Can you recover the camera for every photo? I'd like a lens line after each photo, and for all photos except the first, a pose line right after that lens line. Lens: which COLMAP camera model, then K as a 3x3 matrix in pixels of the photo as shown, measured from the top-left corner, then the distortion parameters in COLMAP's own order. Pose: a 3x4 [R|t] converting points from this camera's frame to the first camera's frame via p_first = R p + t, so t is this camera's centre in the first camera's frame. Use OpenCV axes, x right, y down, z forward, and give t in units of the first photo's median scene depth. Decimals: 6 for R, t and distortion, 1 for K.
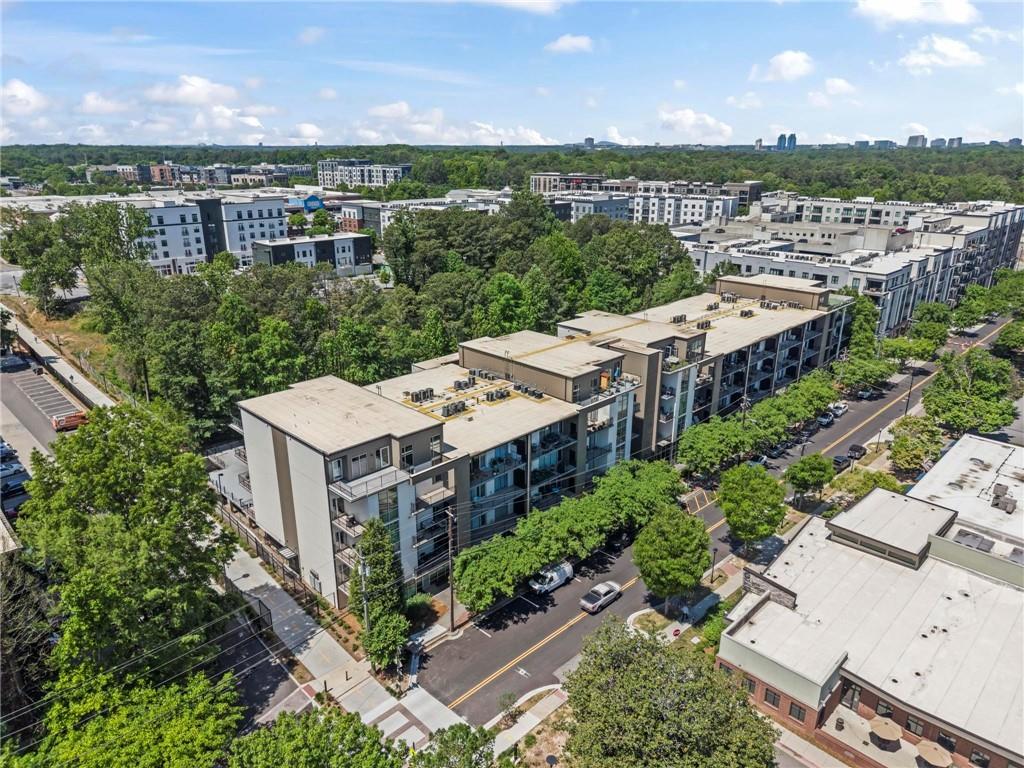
lens RADIAL K [[679.8, 0, 491.5], [0, 679.8, 385.3], [0, 0, 1]] dist [0.004120, 0.001092]
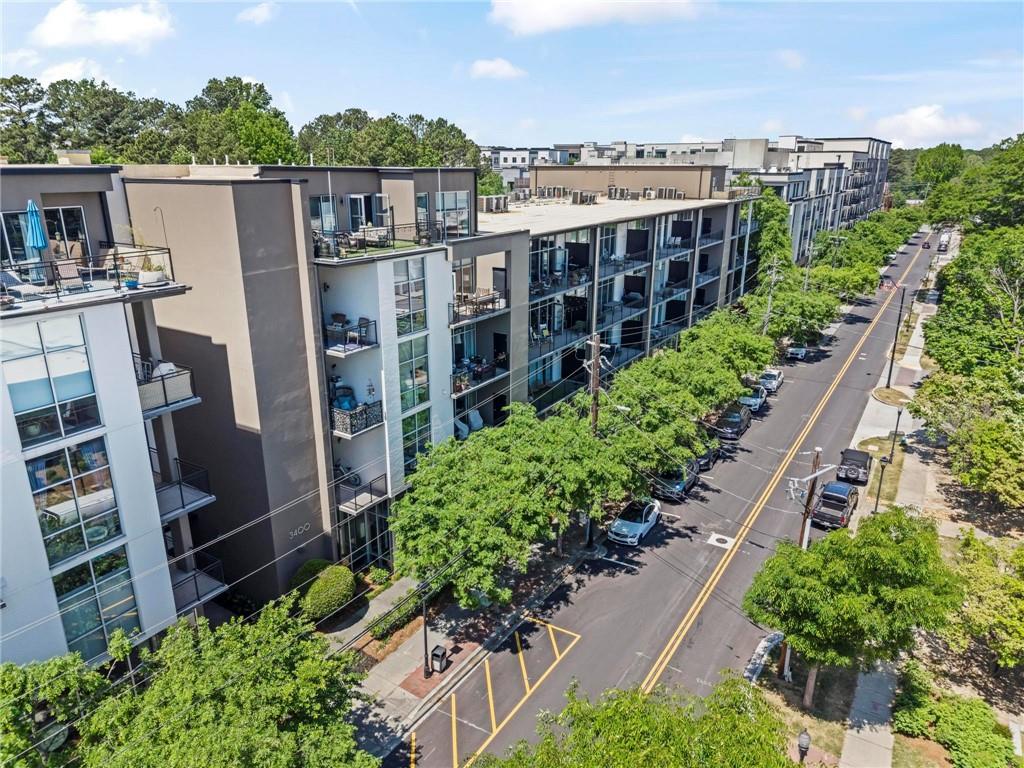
lens RADIAL K [[713.4, 0, 512.0], [0, 713.4, 384.0], [0, 0, 1]] dist [0.089803, -0.000955]
pose [[0.967430, -0.071269, 0.242897, 0.229844], [0.077550, 0.996854, -0.016385, 0.038877], [-0.240965, 0.034688, 0.969914, 0.623183]]
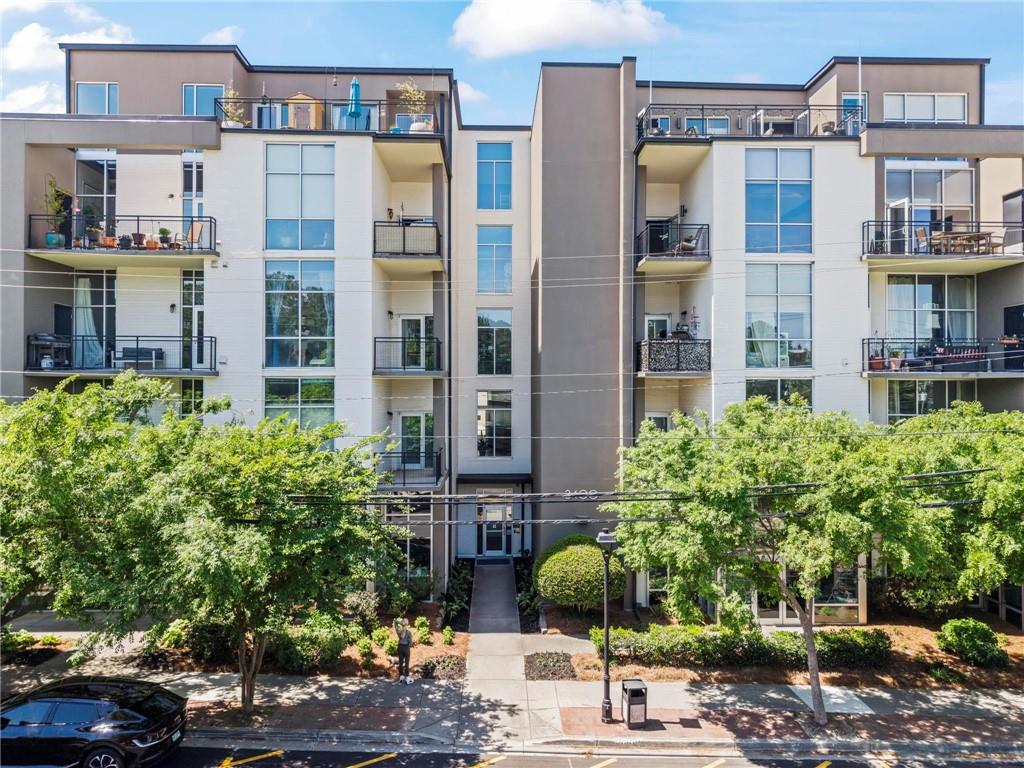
lens RADIAL K [[713.4, 0, 512.0], [0, 713.4, 384.0], [0, 0, 1]] dist [0.089803, -0.000955]
pose [[0.753709, 0.005128, -0.657188, 0.345431], [-0.223635, 0.942297, -0.249128, 0.115581], [0.617988, 0.334740, 0.711365, 0.745734]]
